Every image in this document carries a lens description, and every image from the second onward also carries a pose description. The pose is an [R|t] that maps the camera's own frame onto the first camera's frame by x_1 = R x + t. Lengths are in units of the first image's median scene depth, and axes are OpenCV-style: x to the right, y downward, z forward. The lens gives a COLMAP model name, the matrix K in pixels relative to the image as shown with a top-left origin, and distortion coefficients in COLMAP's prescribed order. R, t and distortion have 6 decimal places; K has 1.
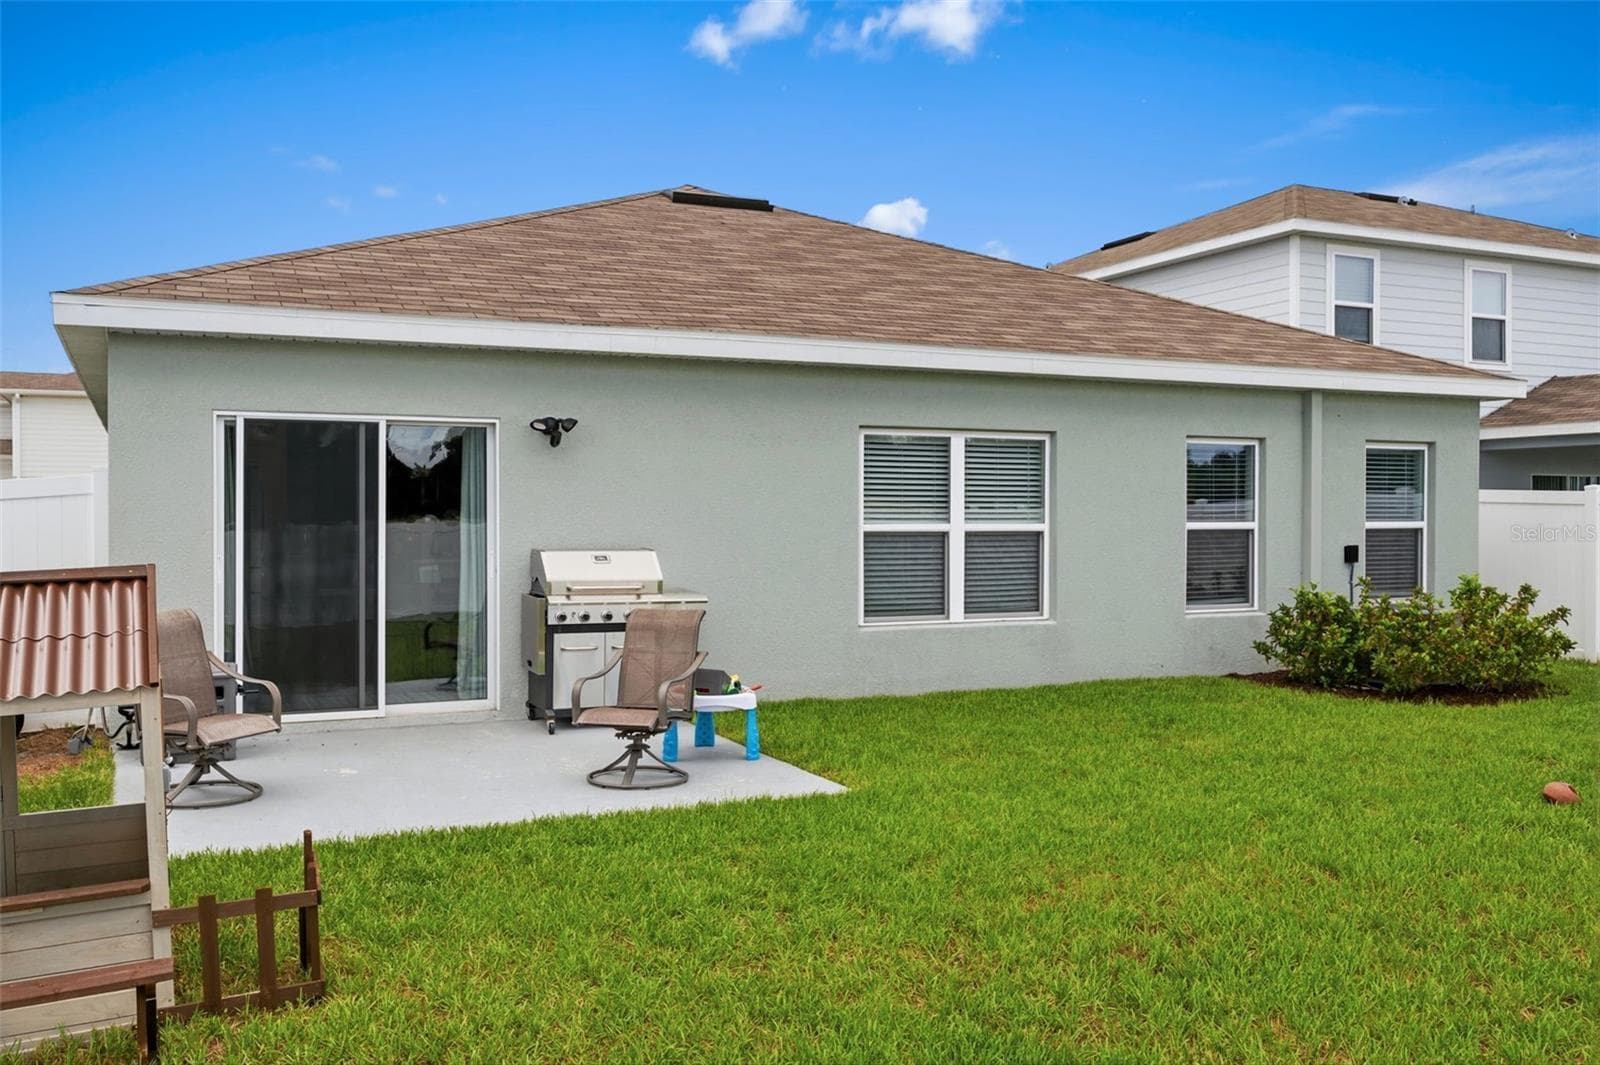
lens RADIAL K [[1383.4, 0, 800.0], [0, 1383.4, 532.5], [0, 0, 1]] dist [0.001905, -0.002637]
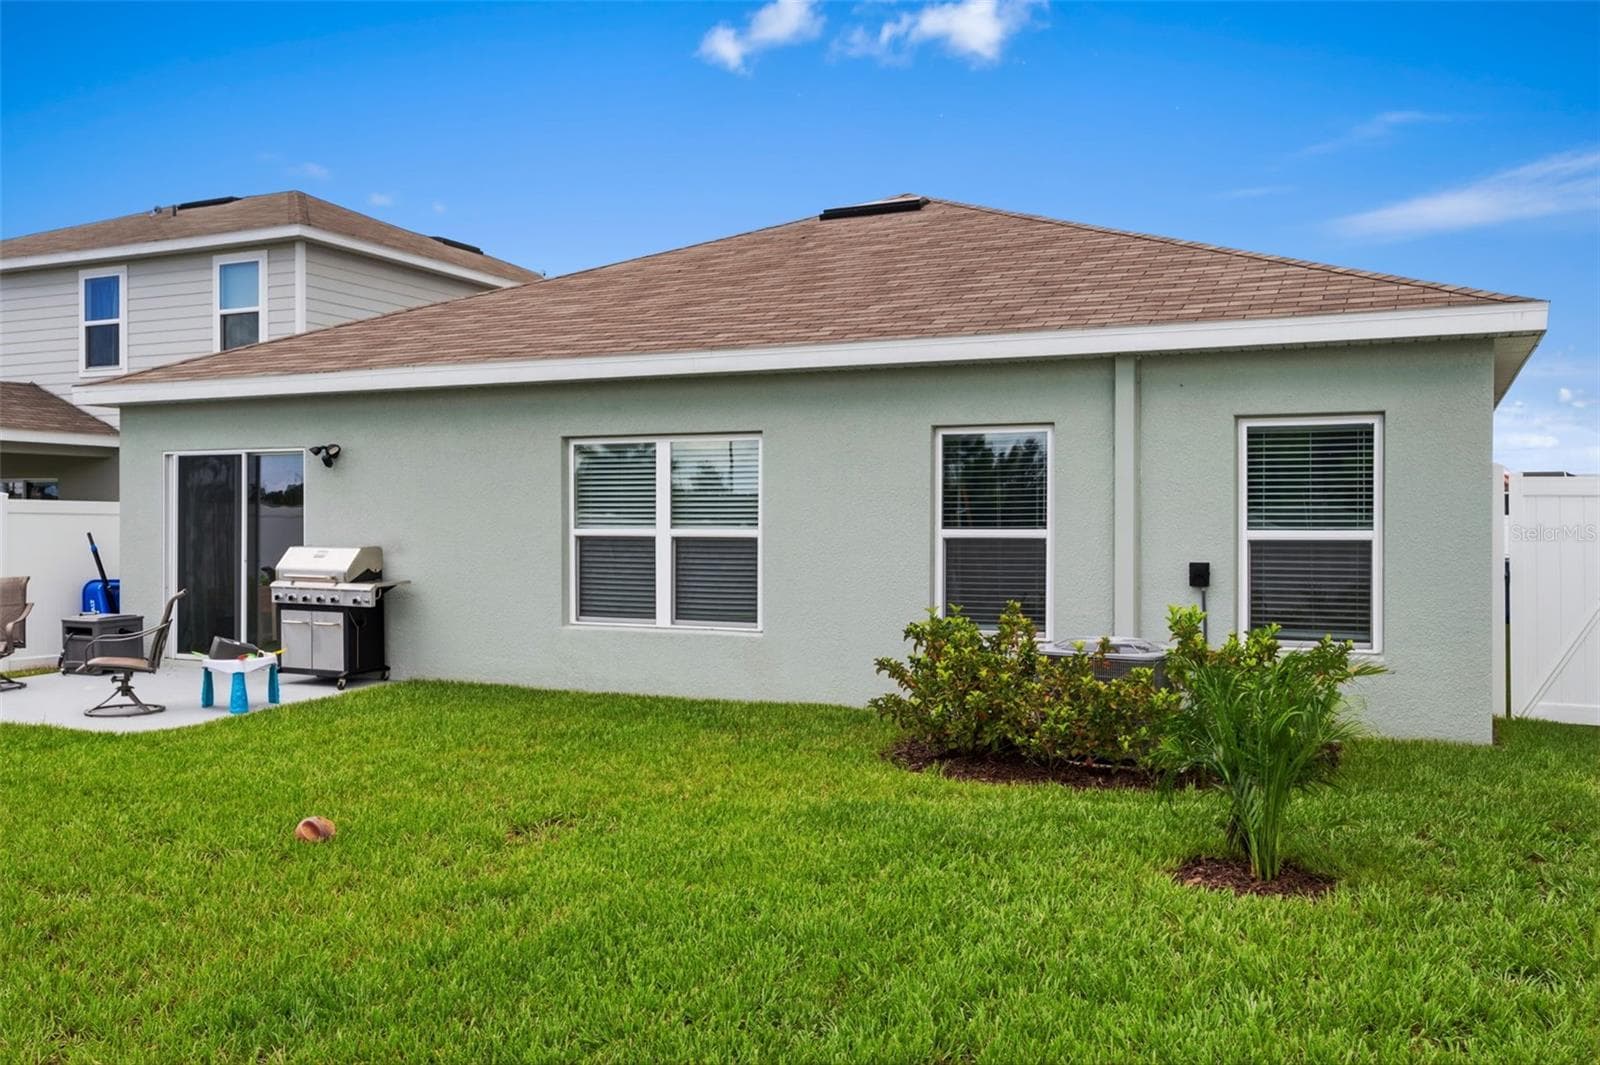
lens RADIAL K [[1415.6, 0, 804.7], [0, 1415.6, 526.3], [0, 0, 1]] dist [-0.001027, -0.002268]
pose [[0.645007, 0.003750, -0.764168, 0.966302], [-0.011503, 0.999922, -0.004802, -0.004562], [0.764090, 0.011887, 0.645000, 0.417403]]
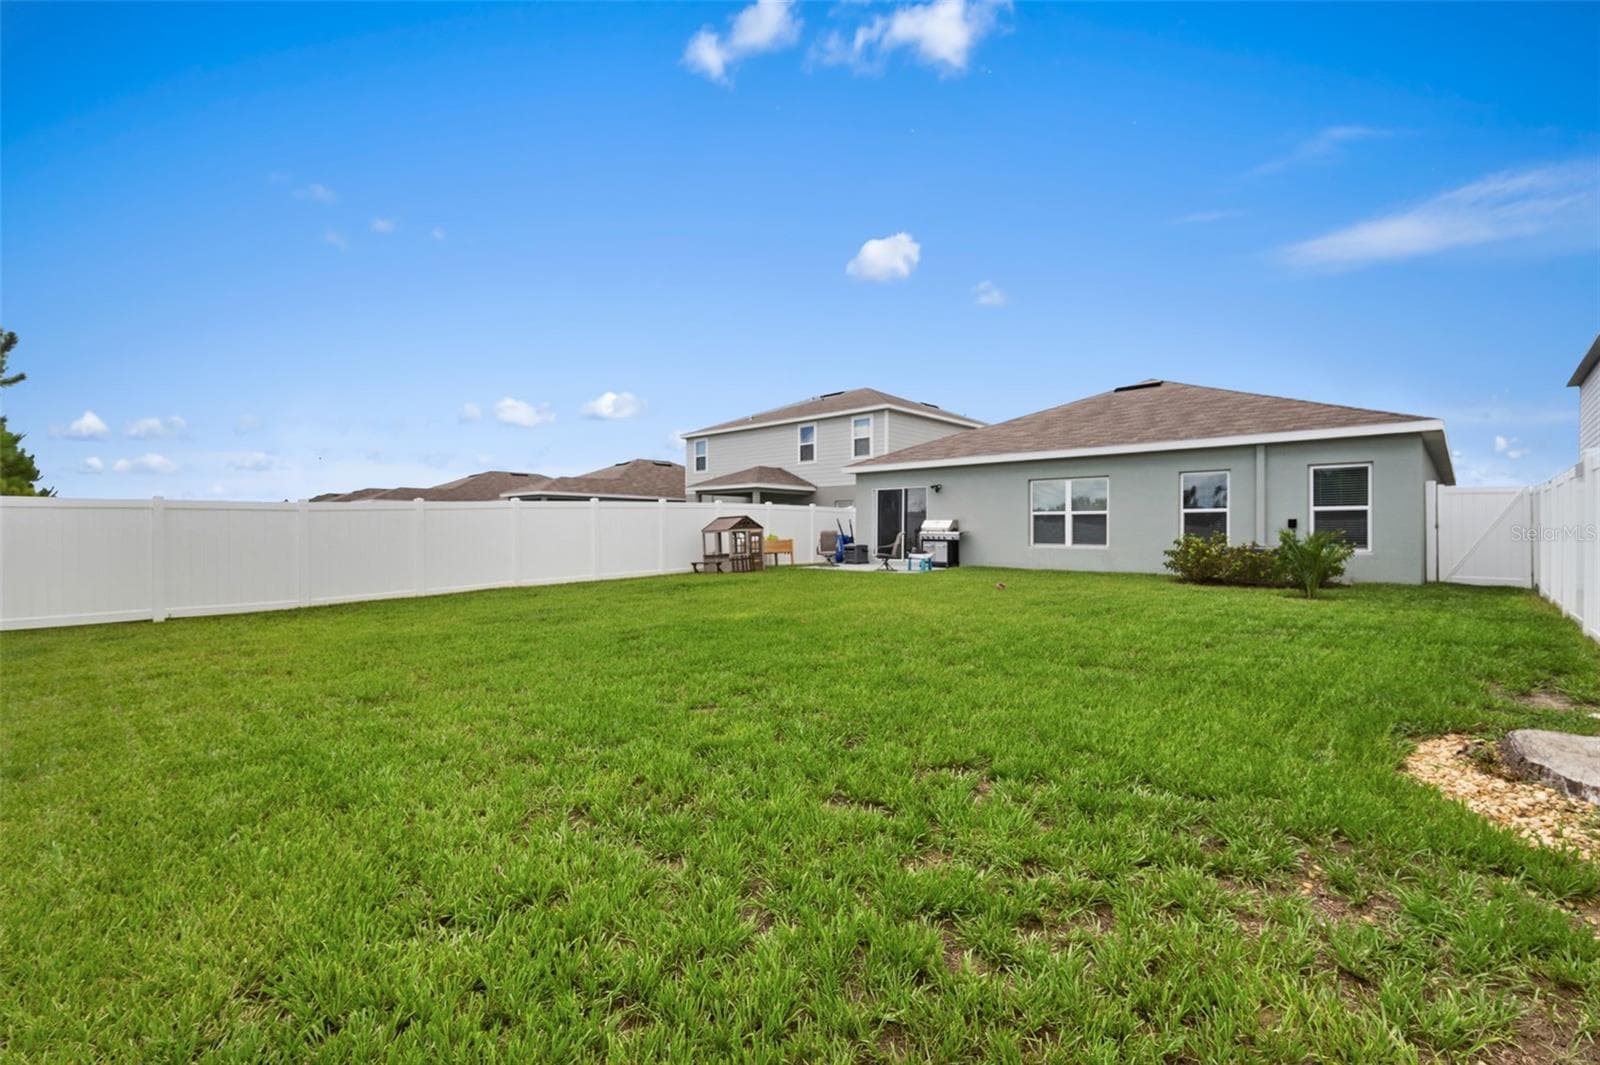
lens RADIAL K [[725.5, 0, 796.0], [0, 725.5, 529.2], [0, 0, 1]] dist [0.008895, 0.000101]
pose [[0.359564, -0.003228, -0.933115, 1.295009], [-0.017098, 0.999803, -0.010047, 0.053608], [0.932964, 0.019567, 0.359438, -0.046433]]
